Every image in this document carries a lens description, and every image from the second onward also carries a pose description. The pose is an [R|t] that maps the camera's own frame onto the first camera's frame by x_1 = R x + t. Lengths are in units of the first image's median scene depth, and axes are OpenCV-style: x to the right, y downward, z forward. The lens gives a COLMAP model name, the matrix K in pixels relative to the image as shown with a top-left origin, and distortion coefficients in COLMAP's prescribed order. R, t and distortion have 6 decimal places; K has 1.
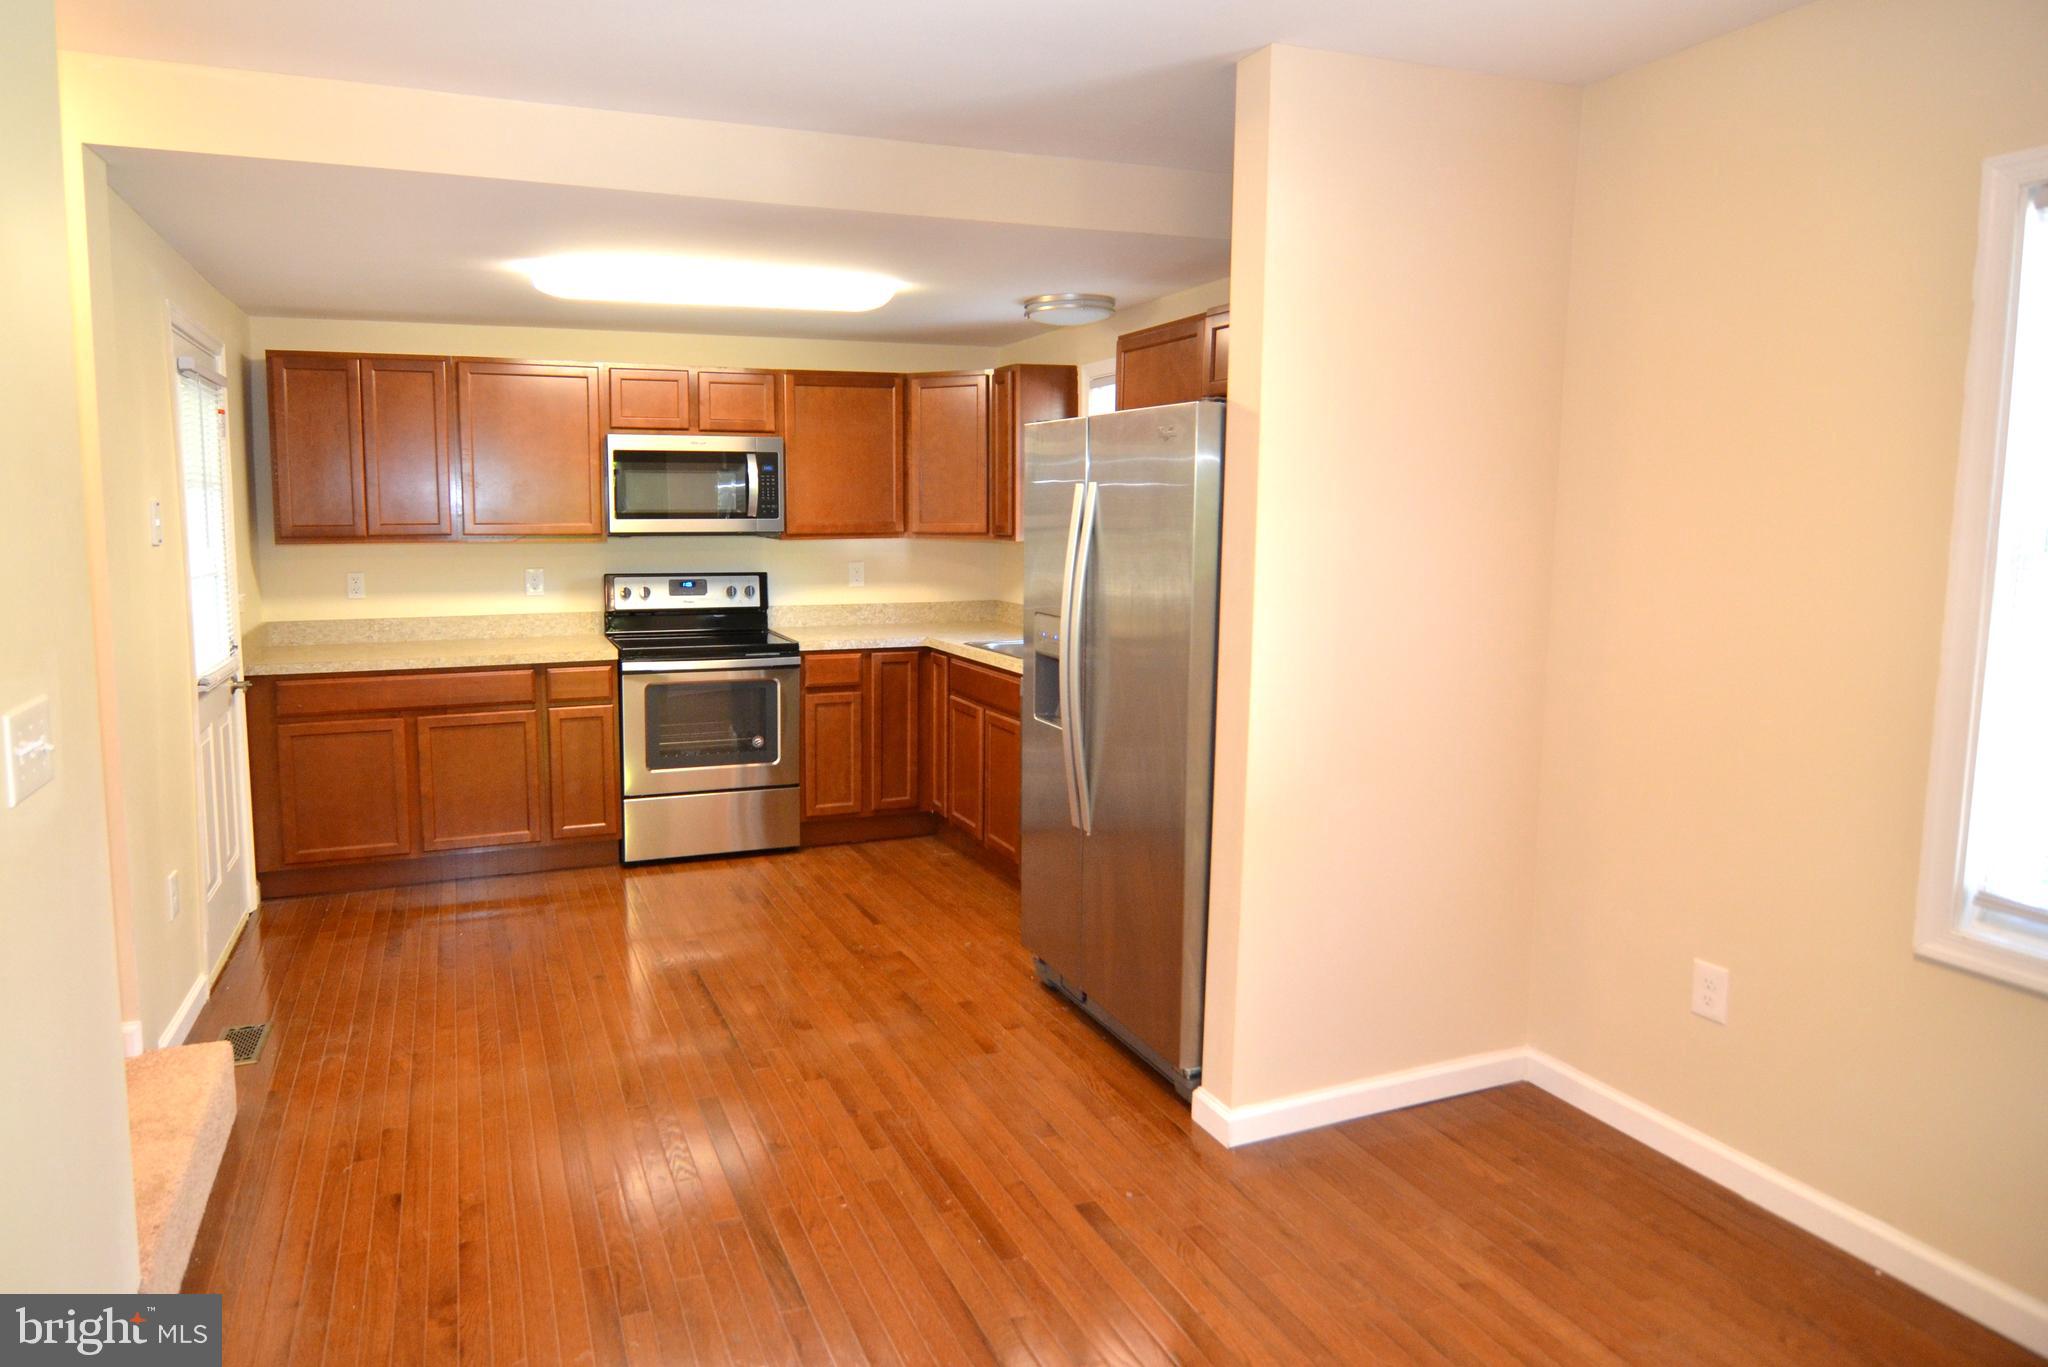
lens RADIAL K [[1200.0, 0, 882.7], [0, 1200.0, 627.0], [0, 0, 1]] dist [0.001059, 0.000119]
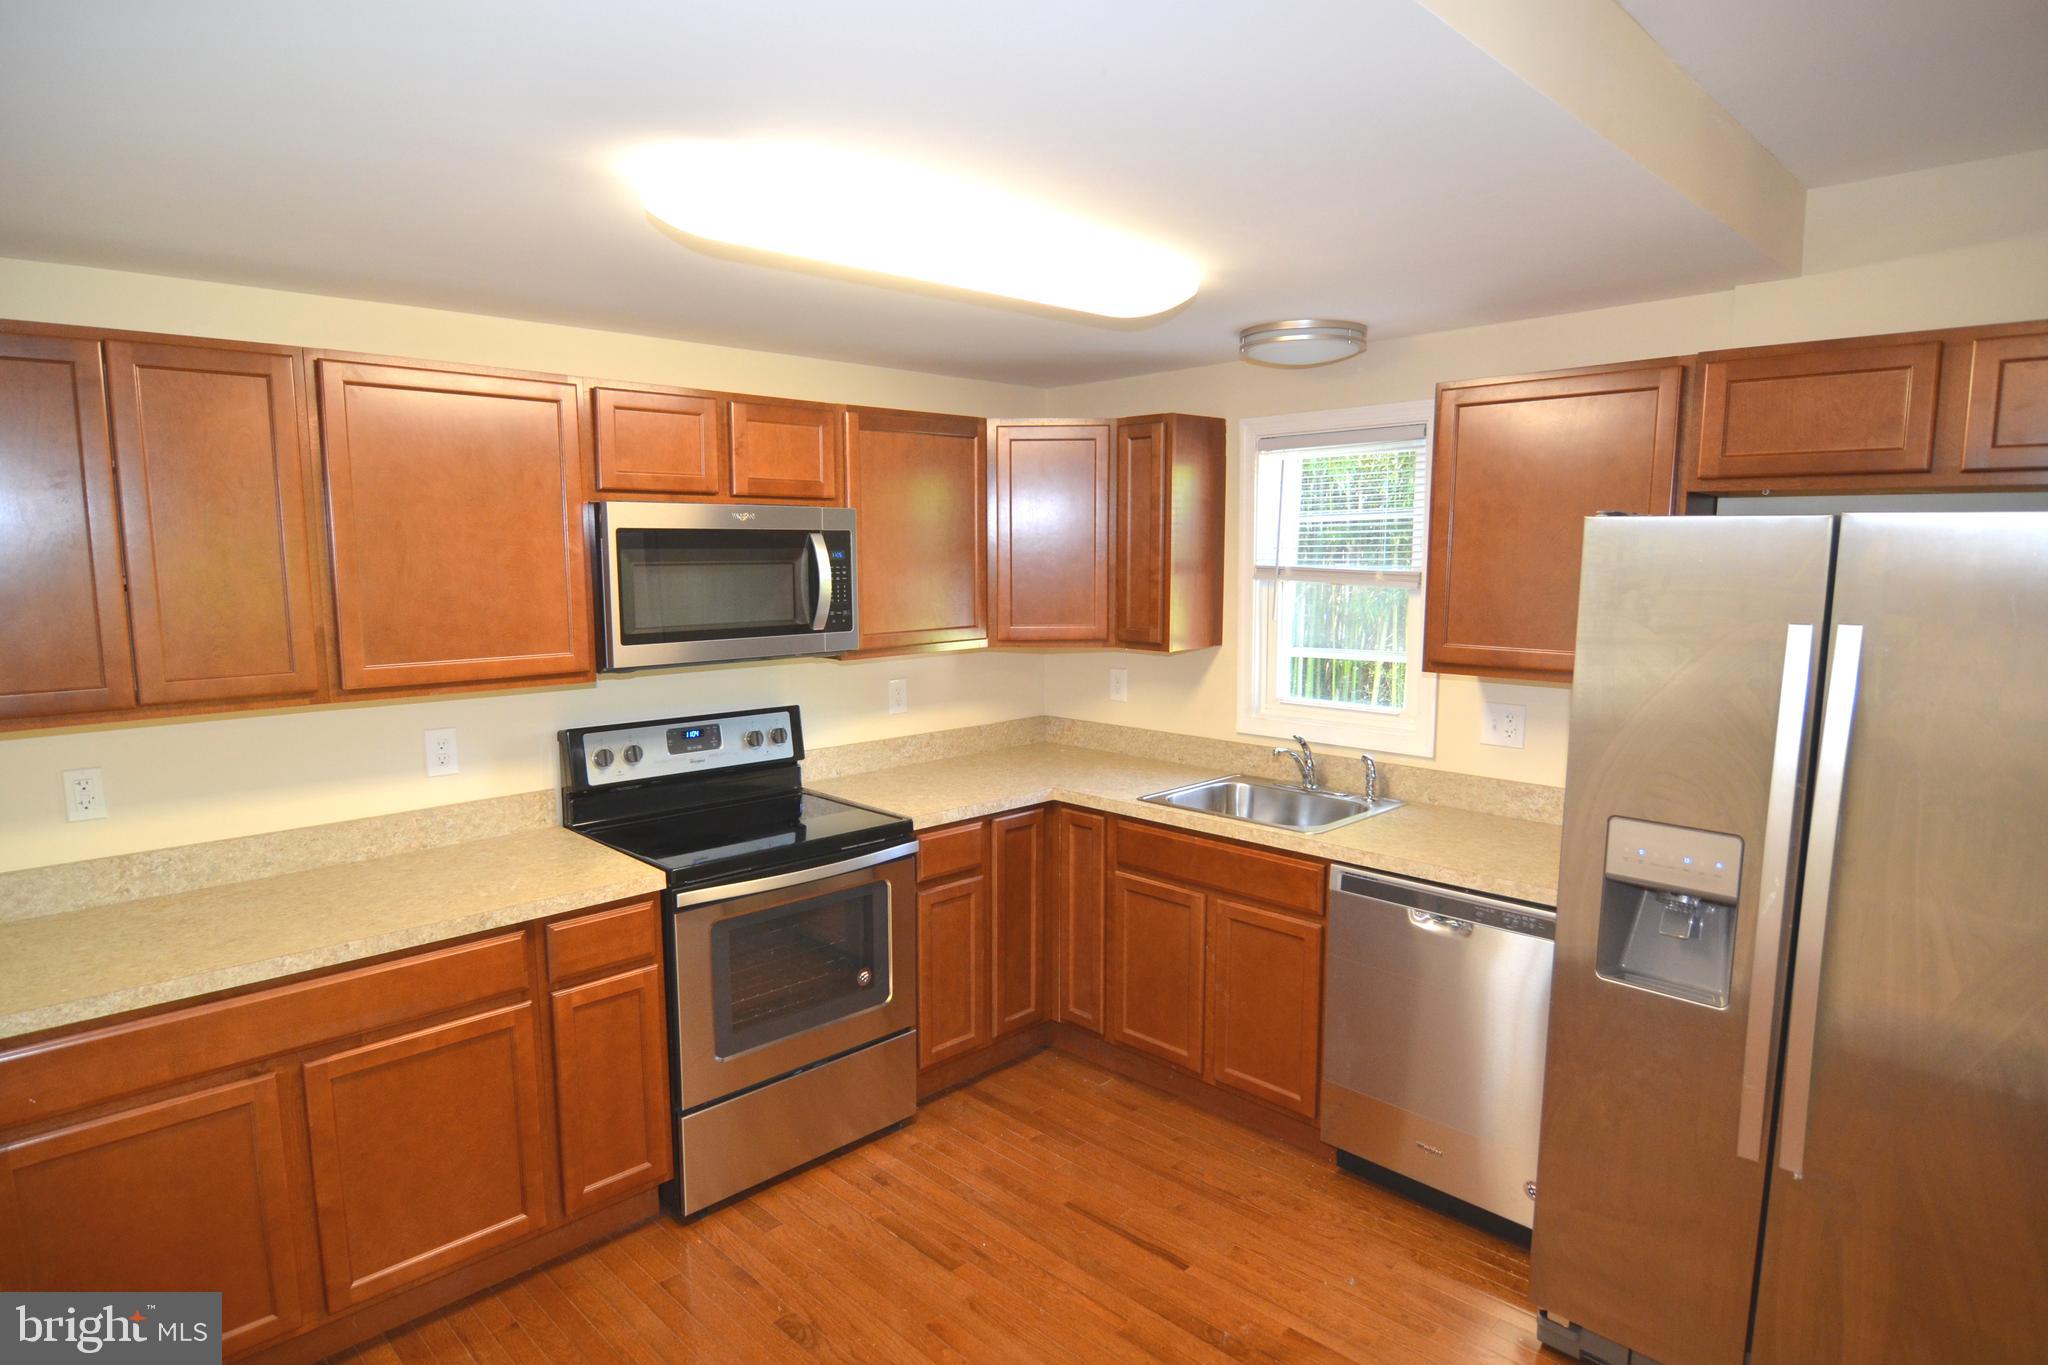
lens RADIAL K [[1125.4, 0, 992.5], [0, 1125.4, 696.9], [0, 0, 1]] dist [-0.011334, -0.001083]
pose [[0.910119, -0.057517, 0.410336, -0.281786], [0.044487, 0.998158, 0.041241, -0.078432], [-0.411952, -0.019279, 0.911002, 0.414708]]
